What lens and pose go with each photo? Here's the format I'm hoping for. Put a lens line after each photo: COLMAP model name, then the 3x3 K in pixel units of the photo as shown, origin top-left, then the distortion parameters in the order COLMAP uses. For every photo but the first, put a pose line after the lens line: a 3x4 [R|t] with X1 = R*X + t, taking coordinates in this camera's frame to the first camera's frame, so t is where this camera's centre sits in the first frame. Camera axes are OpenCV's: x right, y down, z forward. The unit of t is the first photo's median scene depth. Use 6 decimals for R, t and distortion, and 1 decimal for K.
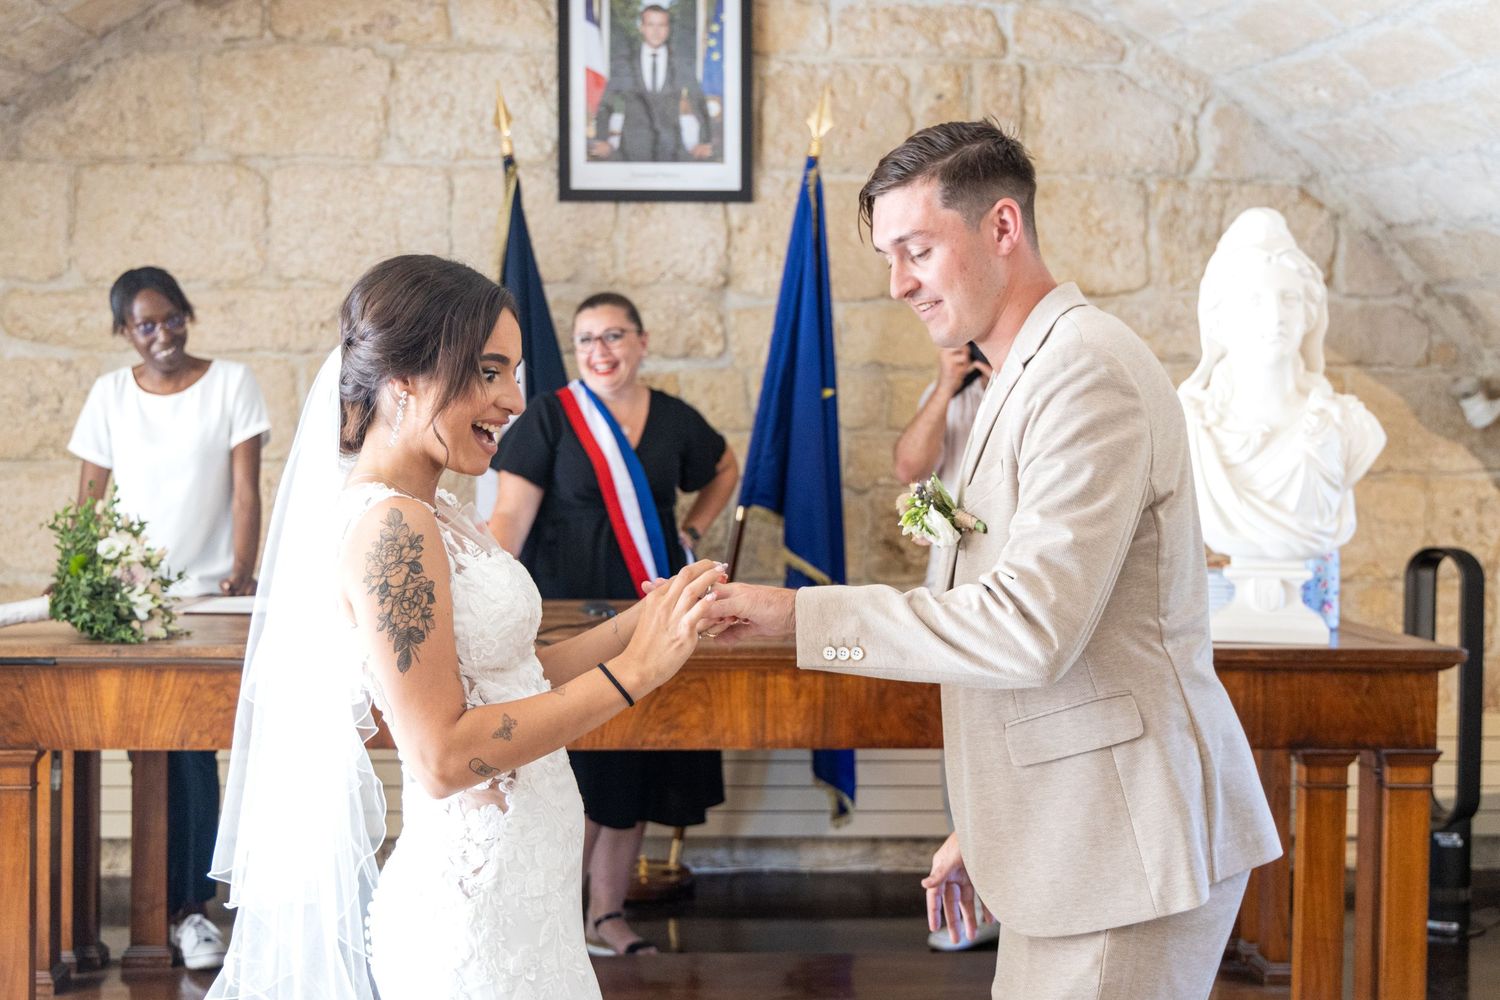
lens RADIAL K [[1700.7, 0, 757.2], [0, 1700.7, 501.5], [0, 0, 1]] dist [0.003671, -0.003073]
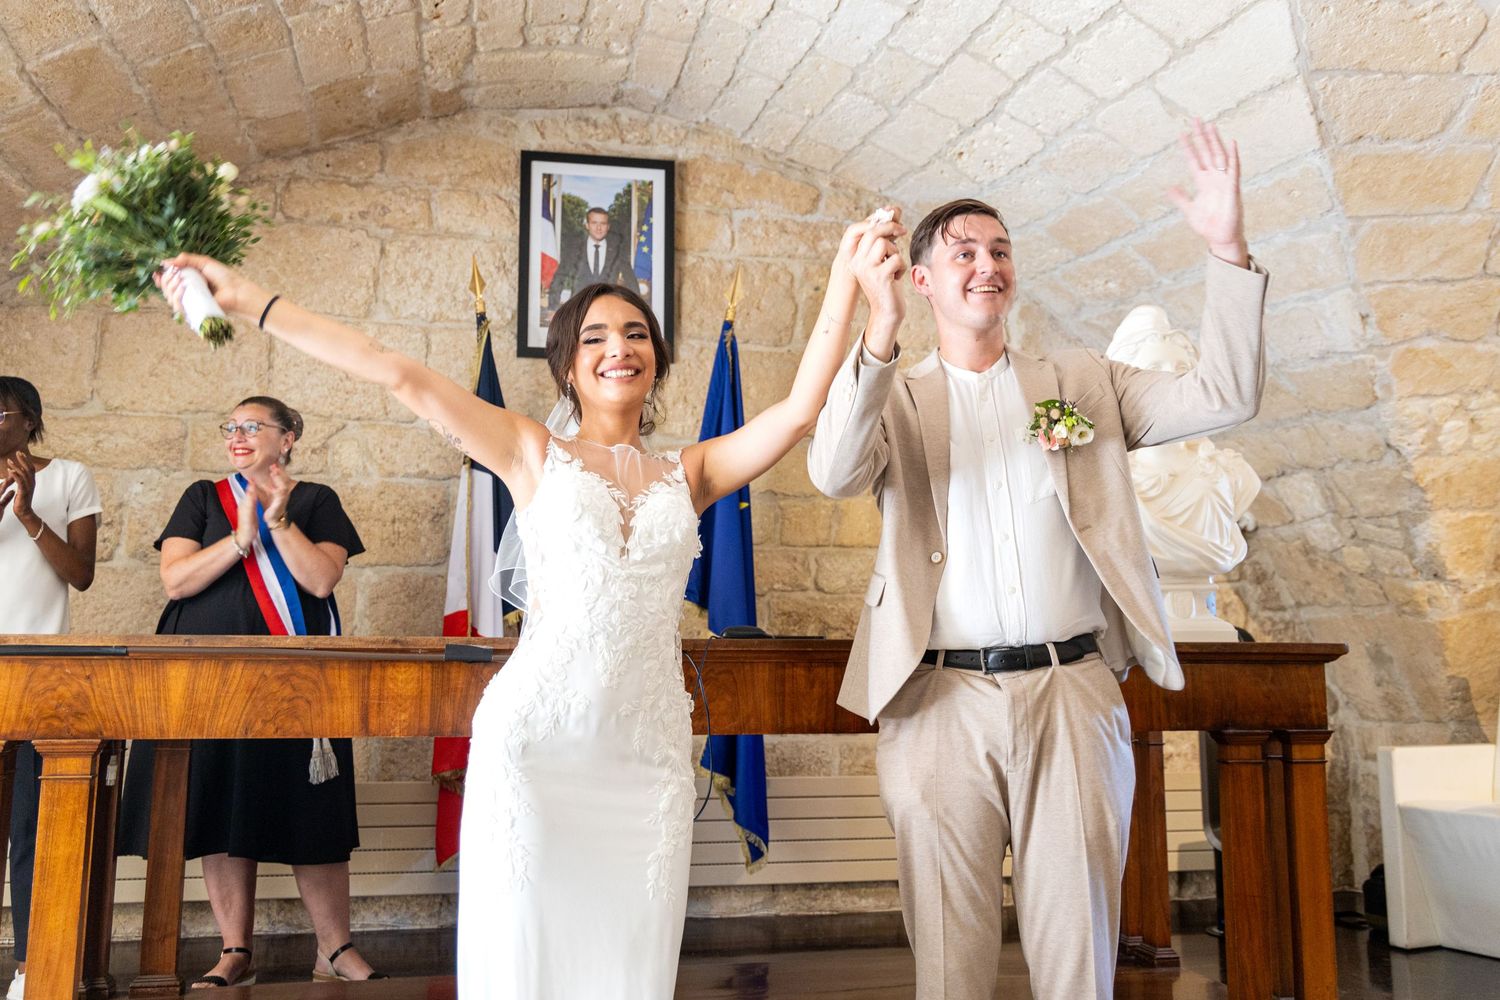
lens RADIAL K [[1271.0, 0, 750.0], [0, 1271.0, 500.0], [0, 0, 1]] dist [-0.006892, 0.004356]
pose [[0.988669, 0.012686, 0.149572, -0.086936], [0.011711, 0.986866, -0.161113, 0.076443], [-0.149651, 0.161039, 0.975536, 0.095049]]
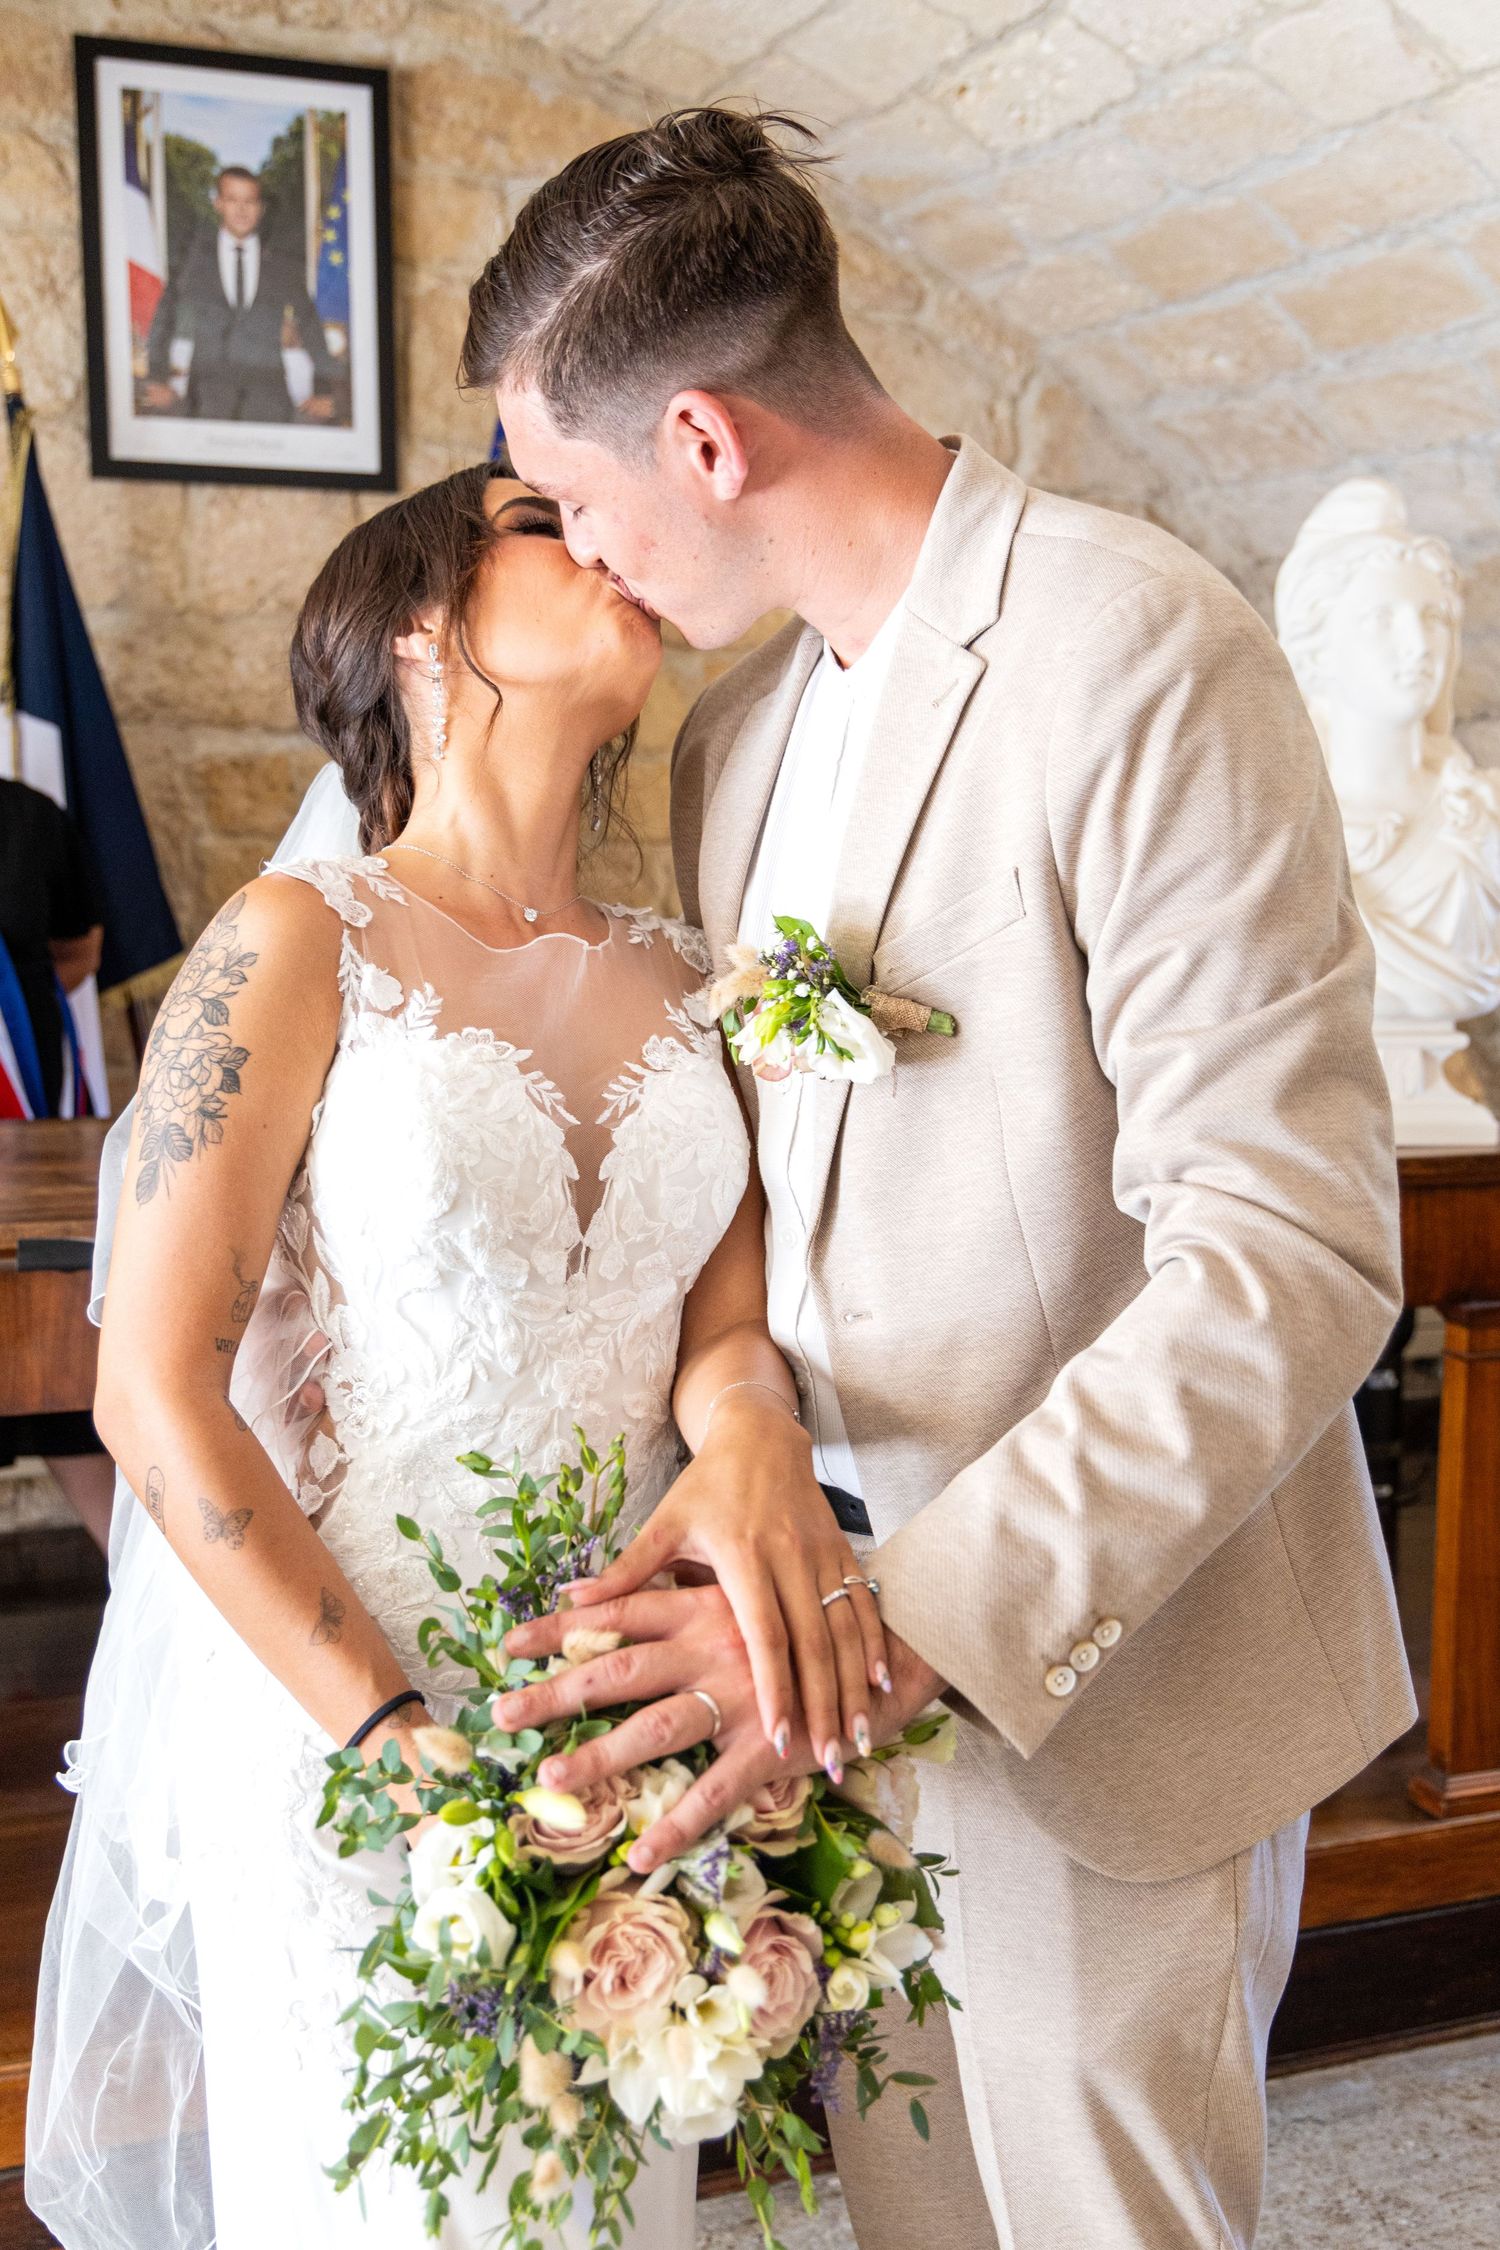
lens RADIAL K [[2054.9, 0, 721.1], [0, 2054.9, 1122.3], [0, 0, 1]] dist [0.002000, -0.003113]
pose [[0.964204, -0.038638, 0.262330, -0.101217], [0.017081, 0.996322, 0.083964, 0.001592], [-0.264610, -0.076478, 0.961318, 0.188689]]
